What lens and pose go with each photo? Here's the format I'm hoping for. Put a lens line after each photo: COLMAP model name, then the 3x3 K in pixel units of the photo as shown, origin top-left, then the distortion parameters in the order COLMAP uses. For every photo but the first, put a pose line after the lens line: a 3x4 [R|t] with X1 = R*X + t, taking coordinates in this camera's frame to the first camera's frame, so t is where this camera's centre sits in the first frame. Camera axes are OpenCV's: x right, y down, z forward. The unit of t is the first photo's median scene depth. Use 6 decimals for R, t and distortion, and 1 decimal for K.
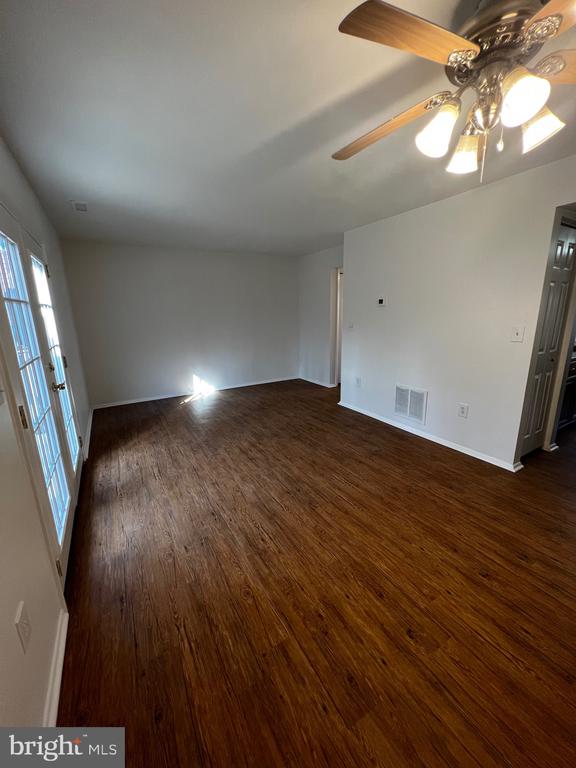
lens RADIAL K [[305.5, 0, 285.6], [0, 305.5, 383.2], [0, 0, 1]] dist [-0.000424, 0.000175]
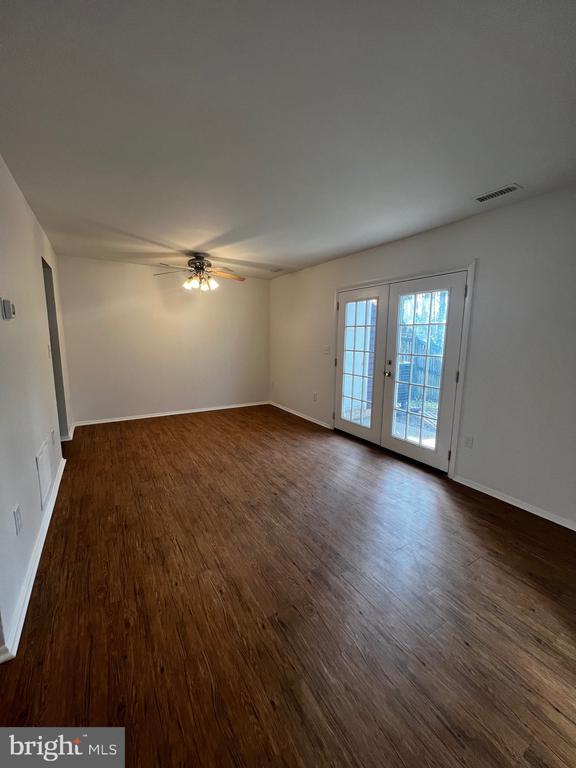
lens RADIAL K [[305.5, 0, 285.6], [0, 305.5, 383.2], [0, 0, 1]] dist [-0.000424, 0.000175]
pose [[-0.999843, 0.011554, -0.013427, -0.127363], [0.005538, 0.923903, 0.382586, -0.453843], [0.016826, 0.382452, -0.923822, 1.980532]]
